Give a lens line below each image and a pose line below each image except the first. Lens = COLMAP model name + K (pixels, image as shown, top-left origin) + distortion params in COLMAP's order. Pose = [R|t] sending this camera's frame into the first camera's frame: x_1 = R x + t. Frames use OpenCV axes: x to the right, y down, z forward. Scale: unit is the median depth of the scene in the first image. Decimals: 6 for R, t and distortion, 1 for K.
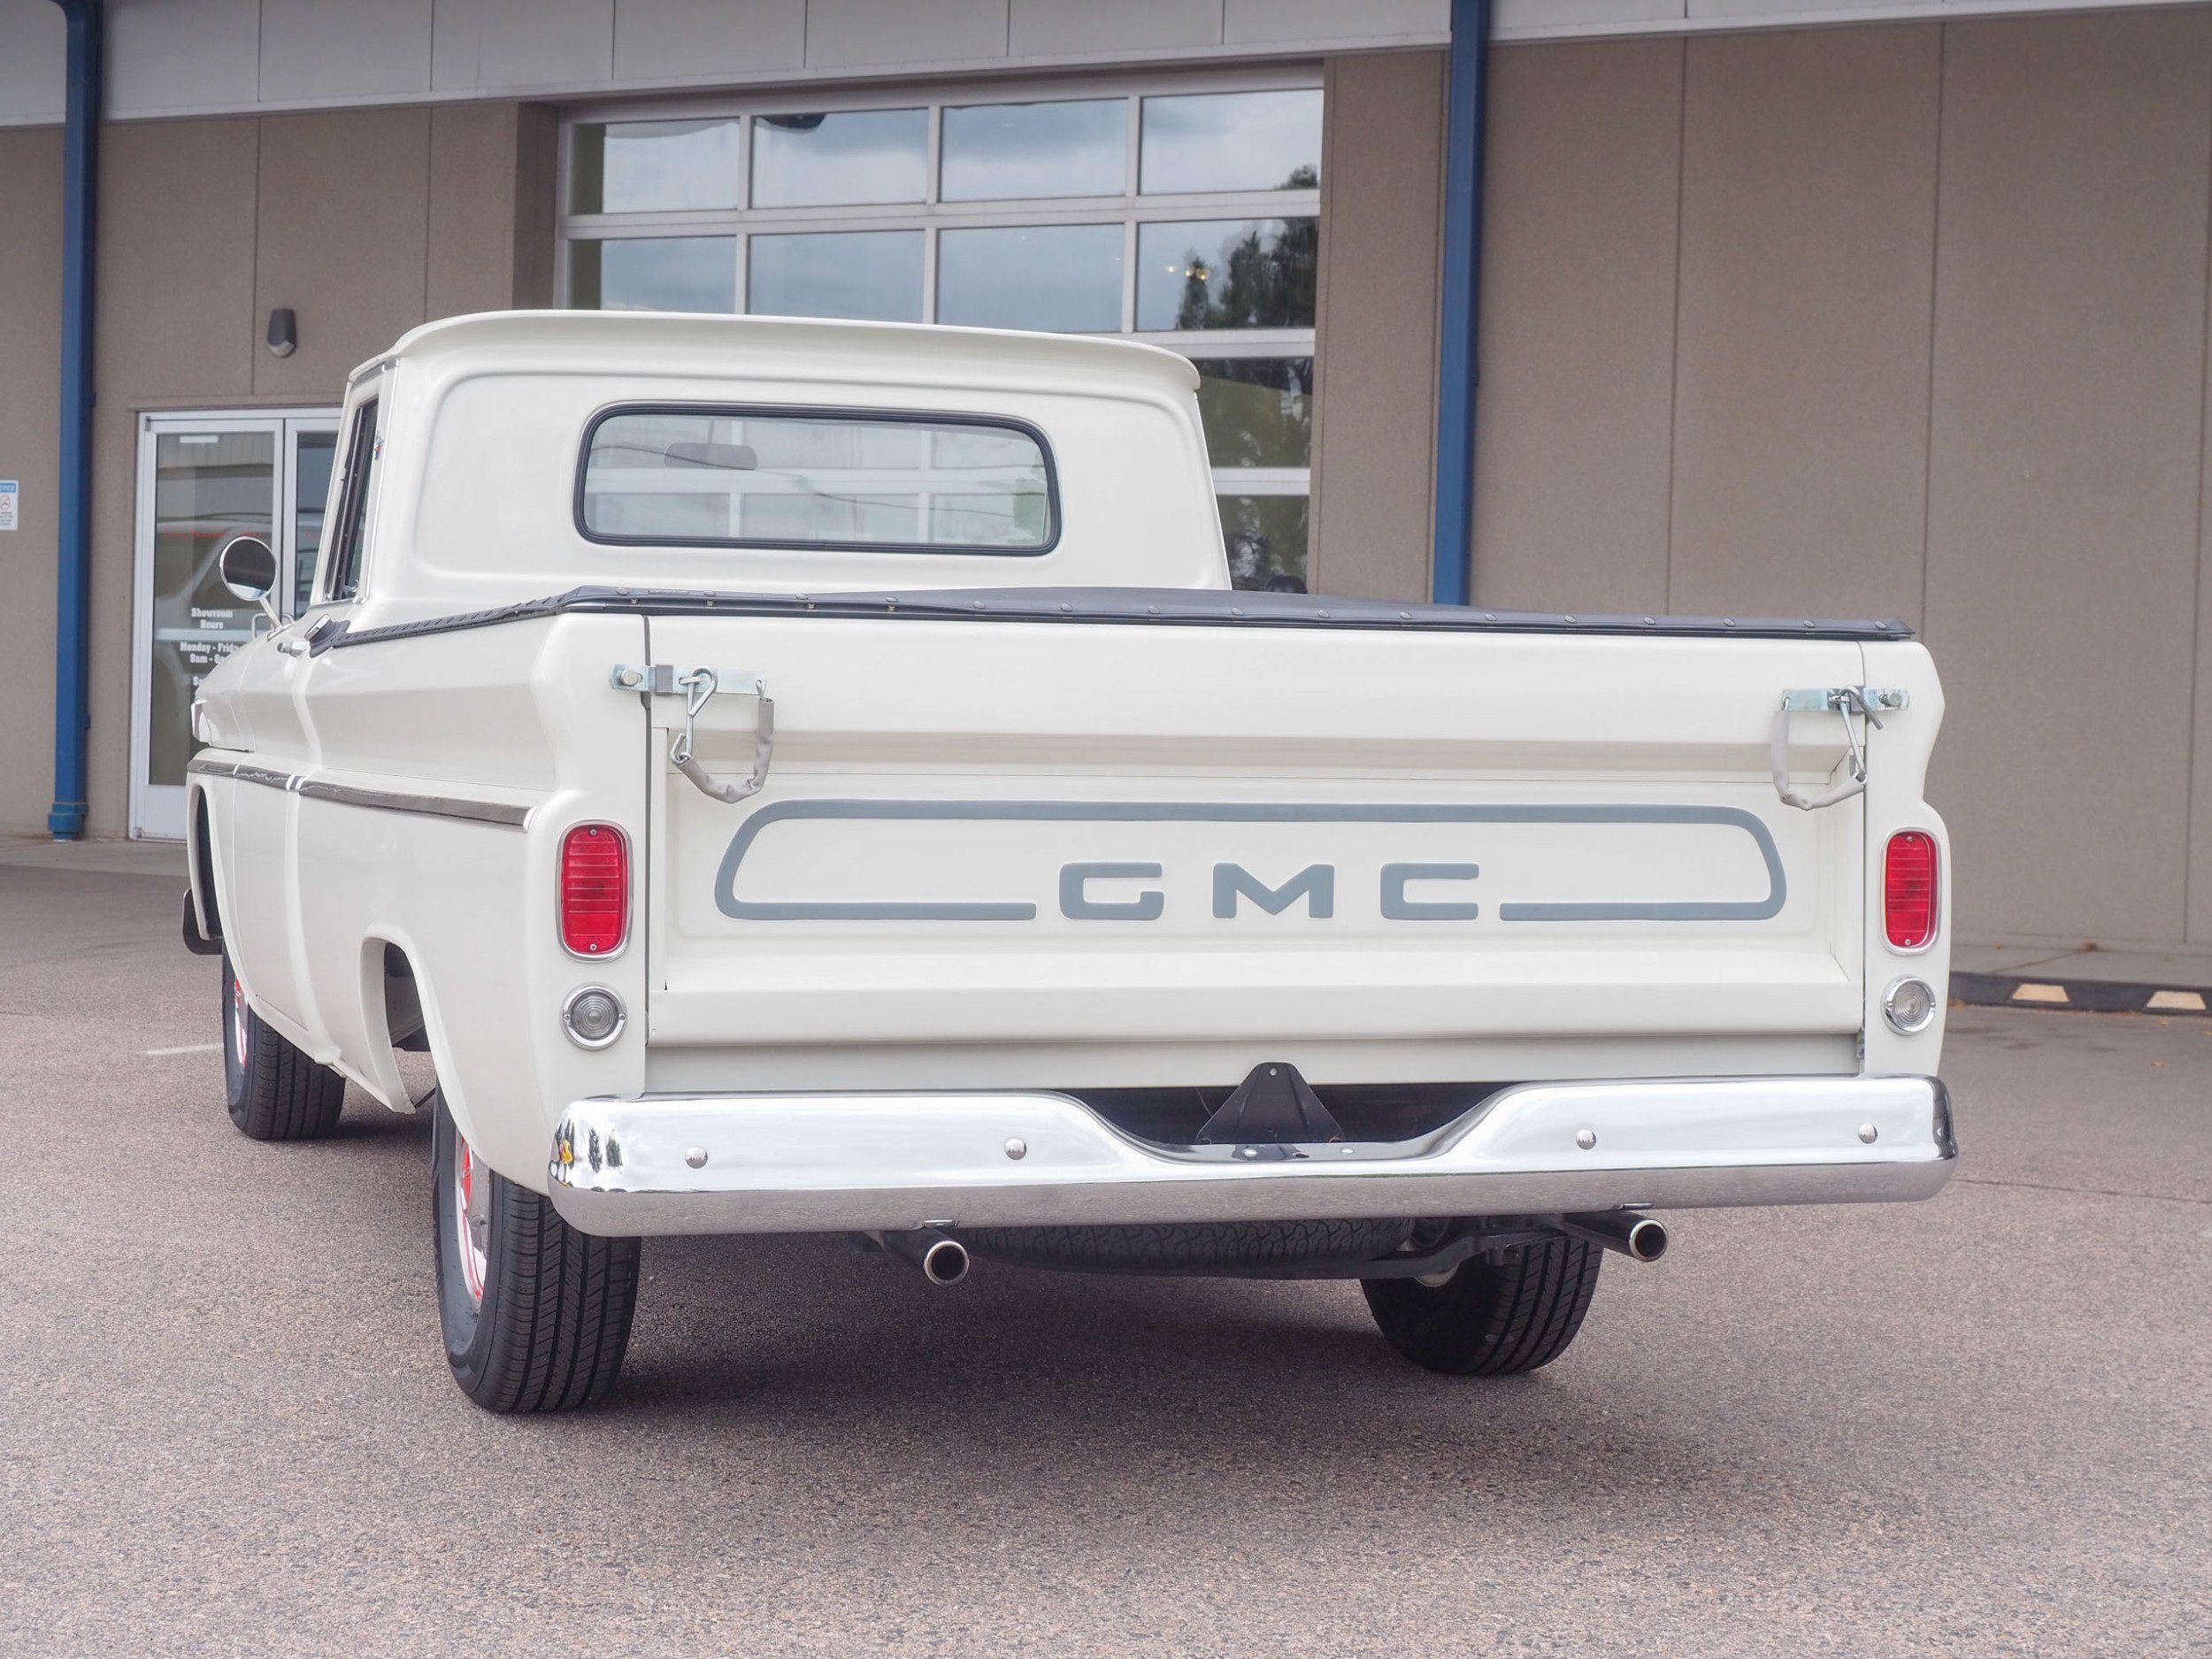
lens RADIAL K [[3964.7, 0, 1045.7], [0, 3964.7, 813.5], [0, 0, 1]] dist [-0.011242, 0.000000]
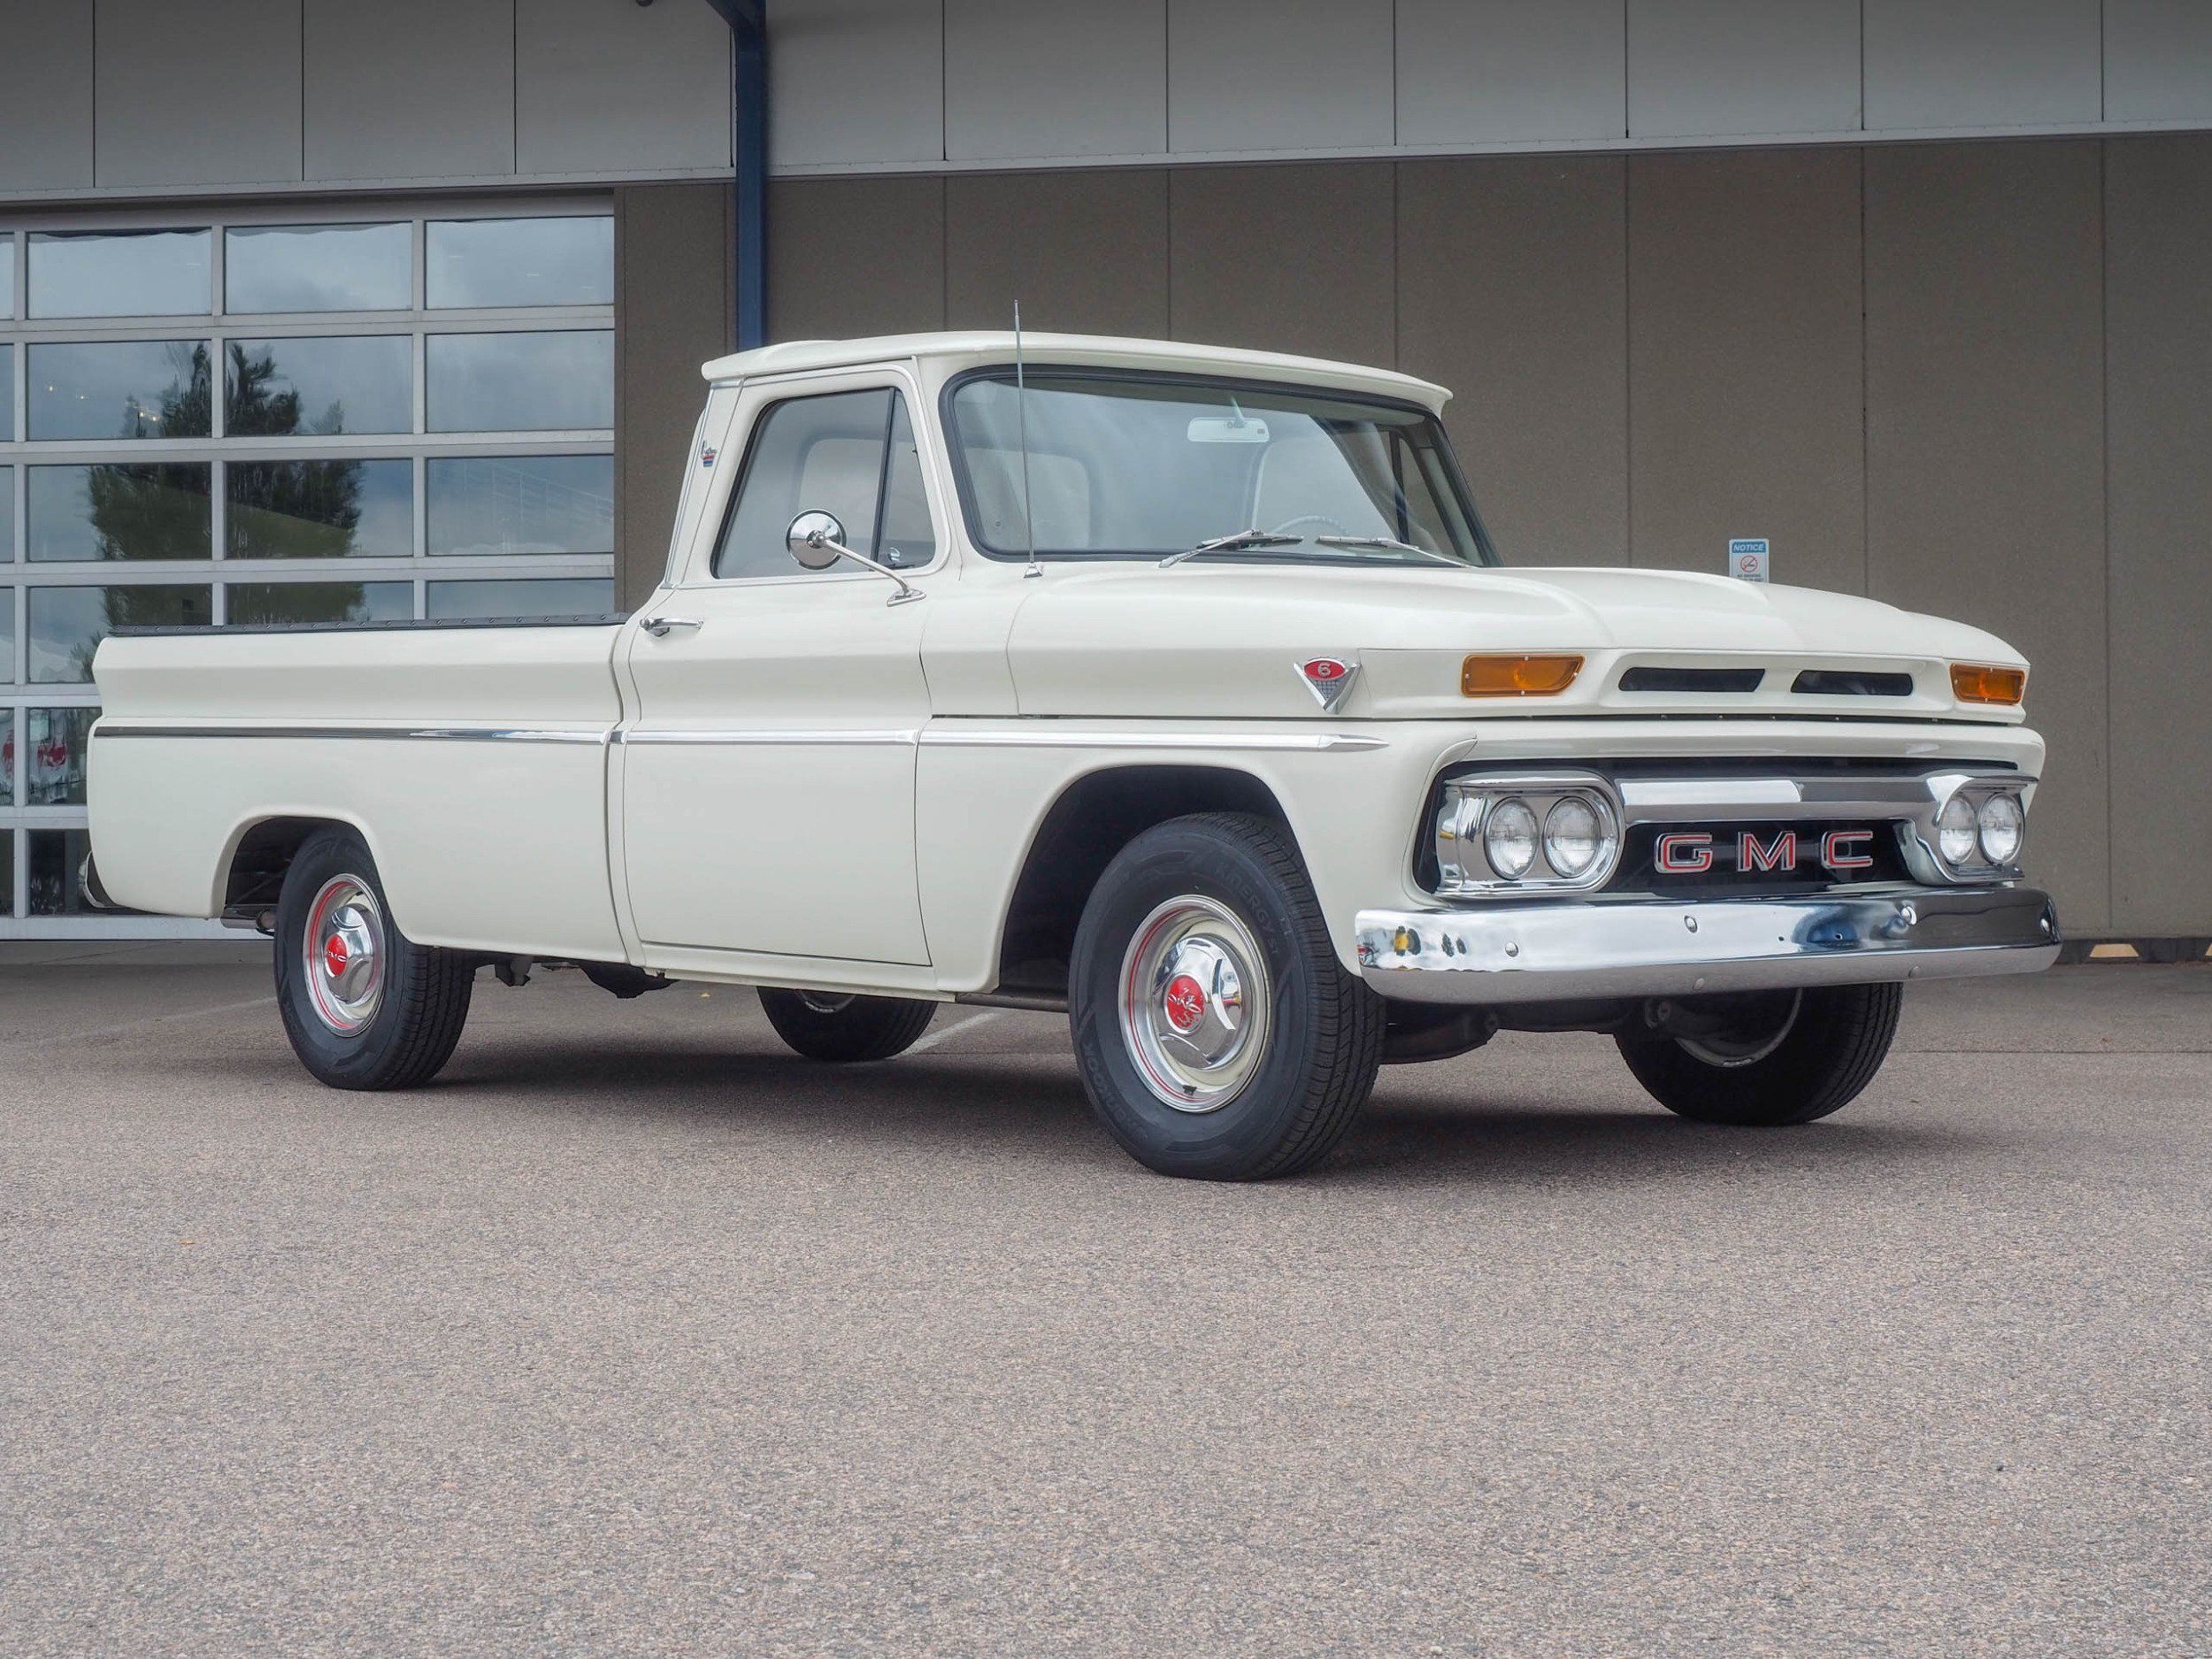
lens RADIAL K [[3717.3, 0, 1097.8], [0, 3717.3, 829.0], [0, 0, 1]] dist [-0.002609, 0.000000]
pose [[0.936906, -0.031120, 0.348194, -0.373581], [0.042635, 0.998766, -0.025455, 0.051312], [-0.346972, 0.038694, 0.937077, -0.065084]]
